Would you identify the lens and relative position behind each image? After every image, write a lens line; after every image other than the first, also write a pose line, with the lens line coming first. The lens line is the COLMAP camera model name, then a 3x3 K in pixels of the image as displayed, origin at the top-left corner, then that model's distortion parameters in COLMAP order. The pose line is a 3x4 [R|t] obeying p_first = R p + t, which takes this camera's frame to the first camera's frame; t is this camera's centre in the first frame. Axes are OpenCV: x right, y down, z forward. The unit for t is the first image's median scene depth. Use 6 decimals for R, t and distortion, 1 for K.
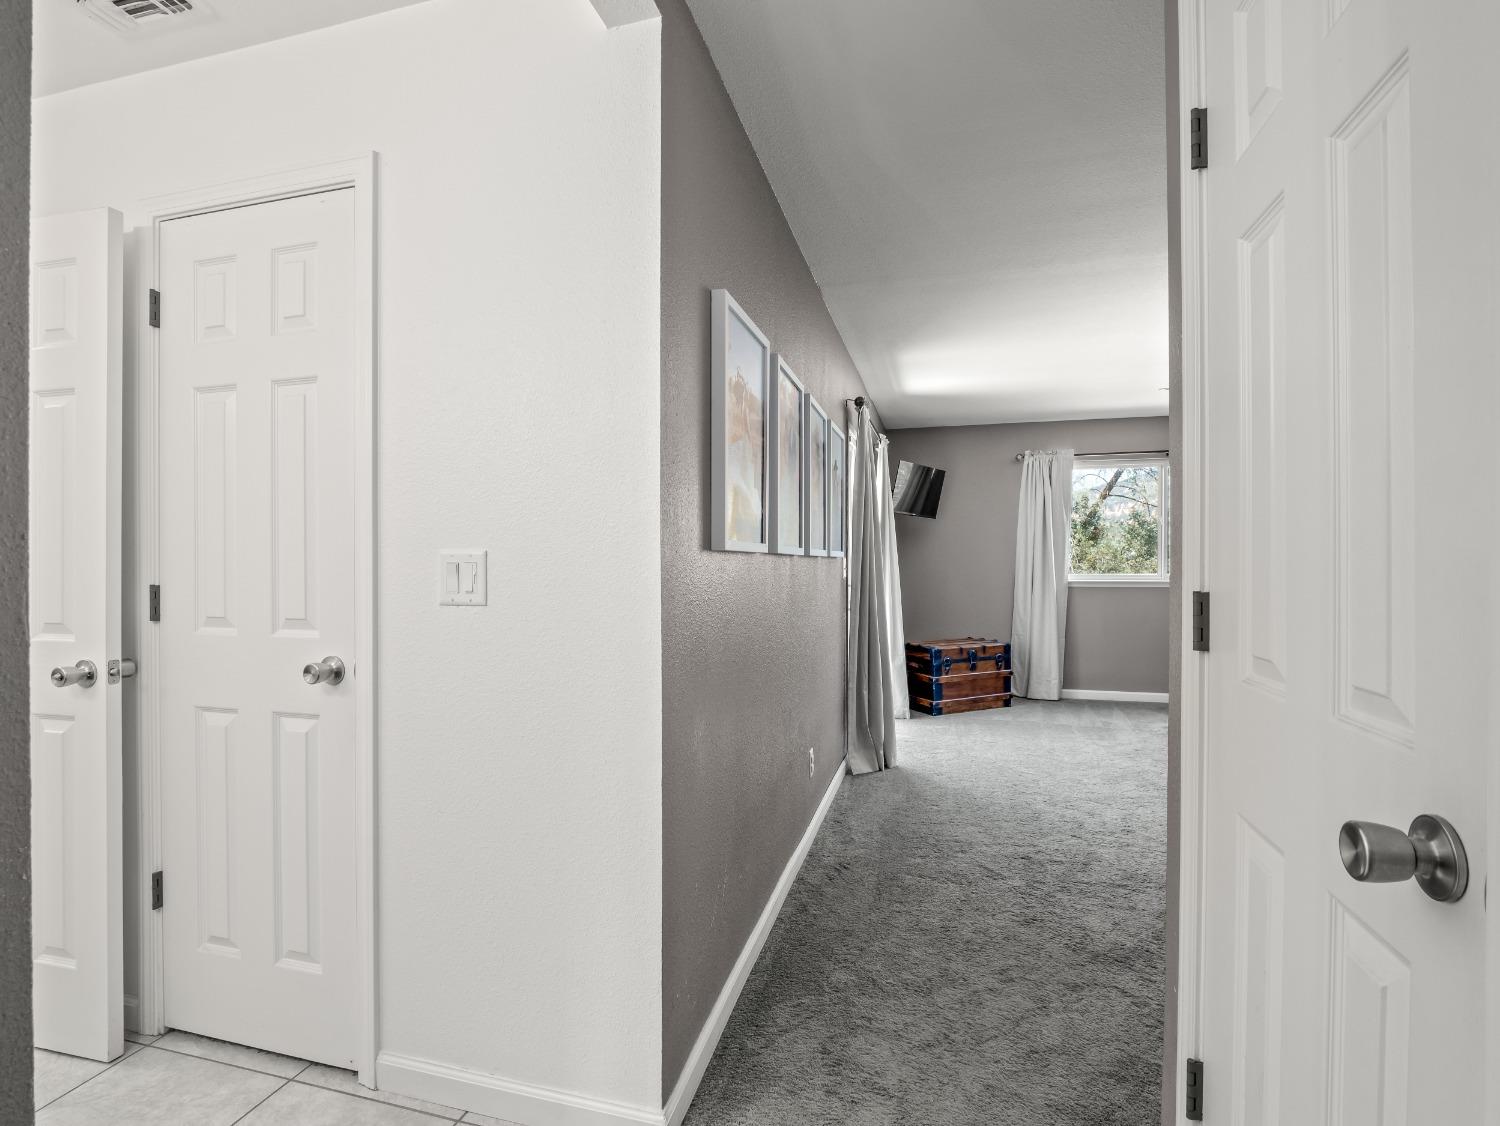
lens RADIAL K [[741.2, 0, 750.0], [0, 741.2, 563.0], [0, 0, 1]] dist [-0.014288, -0.000847]
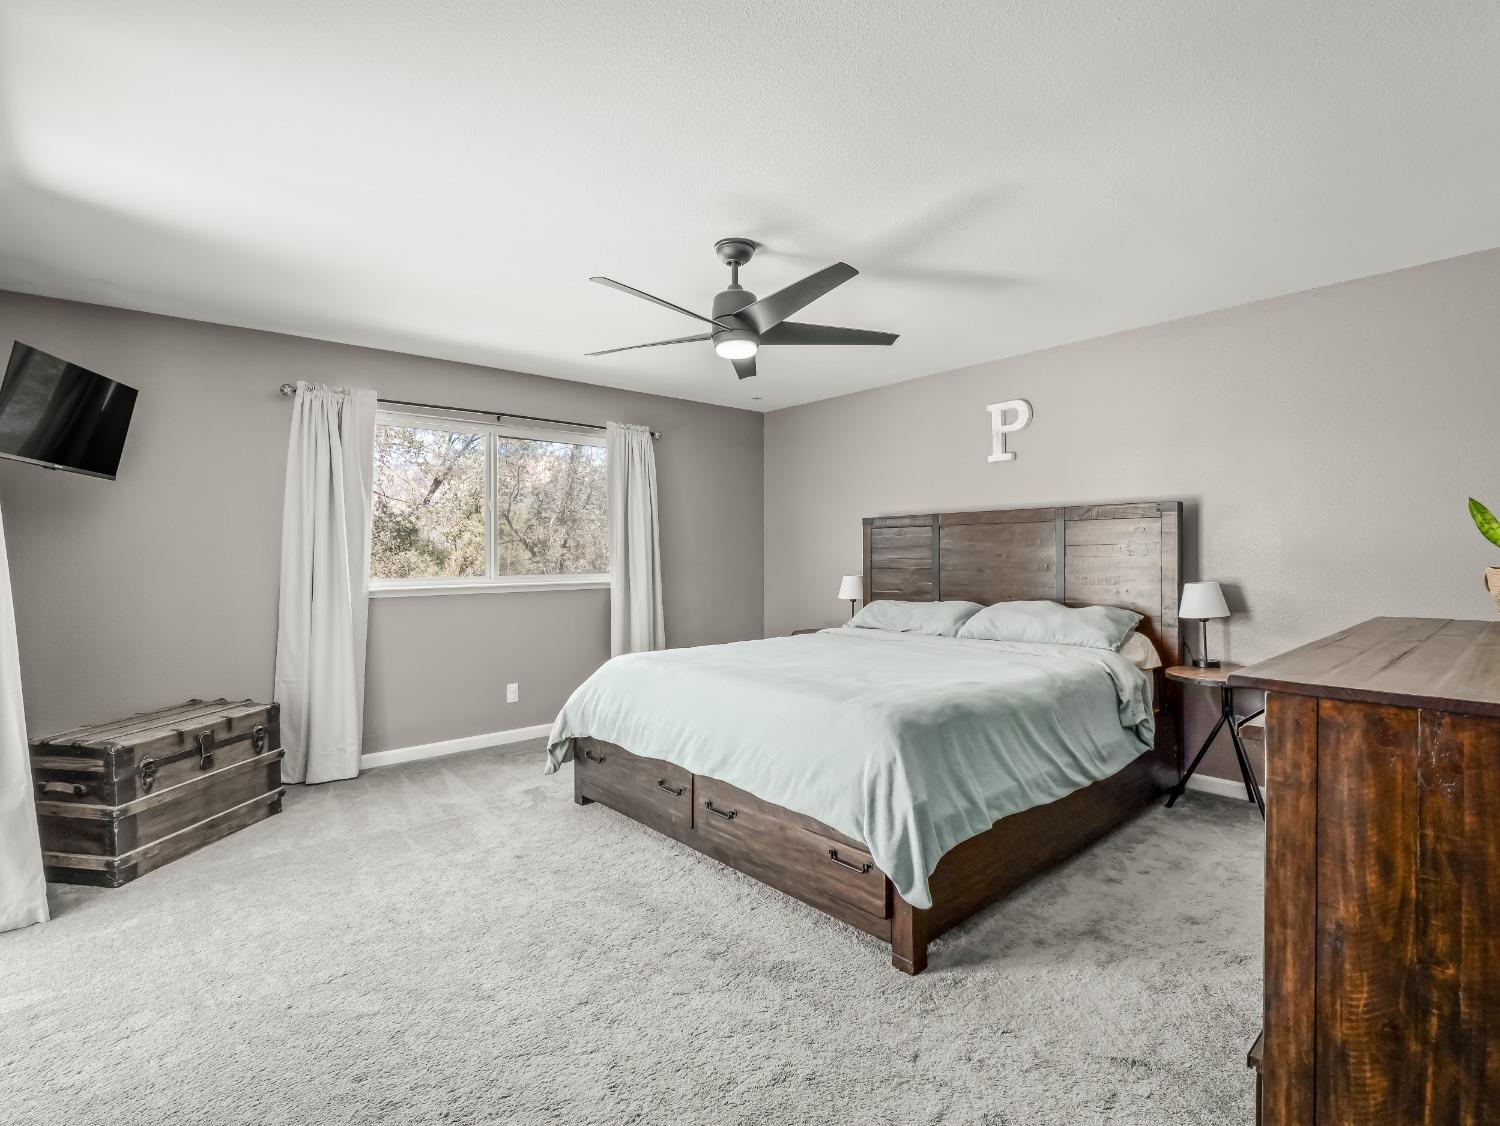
lens RADIAL K [[741.2, 0, 750.0], [0, 741.2, 563.0], [0, 0, 1]] dist [-0.014288, -0.000847]
pose [[0.570781, -0.009014, 0.821053, 0.092369], [0.001547, 0.999950, 0.009902, -0.006770], [-0.821101, -0.004382, 0.570766, 0.378791]]
